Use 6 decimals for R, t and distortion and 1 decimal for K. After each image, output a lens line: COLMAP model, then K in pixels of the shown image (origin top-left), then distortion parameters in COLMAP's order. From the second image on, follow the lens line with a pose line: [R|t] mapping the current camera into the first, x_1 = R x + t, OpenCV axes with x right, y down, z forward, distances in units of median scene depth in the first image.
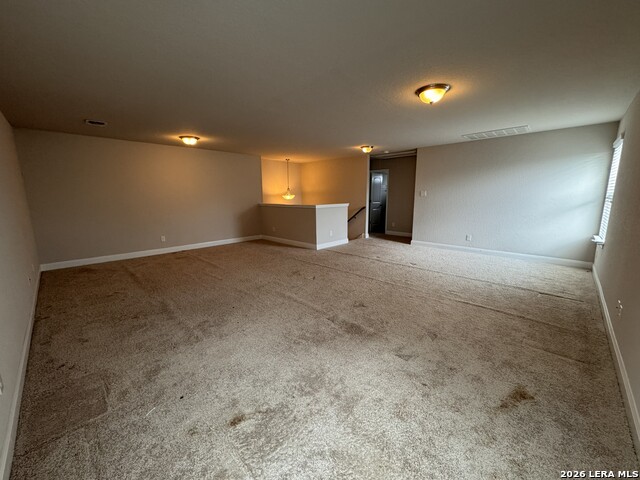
lens RADIAL K [[256.5, 0, 318.2], [0, 256.5, 239.4], [0, 0, 1]] dist [-0.009085, 0.000531]
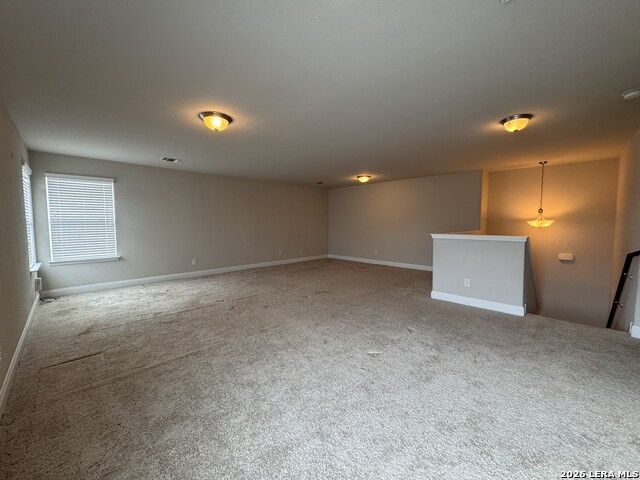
lens RADIAL K [[256.5, 0, 318.9], [0, 256.5, 239.9], [0, 0, 1]] dist [-0.009085, 0.000531]
pose [[0.002947, 0.079540, -0.996827, 0.682191], [-0.166293, 0.982991, 0.077945, -0.118327], [0.986072, 0.165536, 0.016124, 0.664902]]
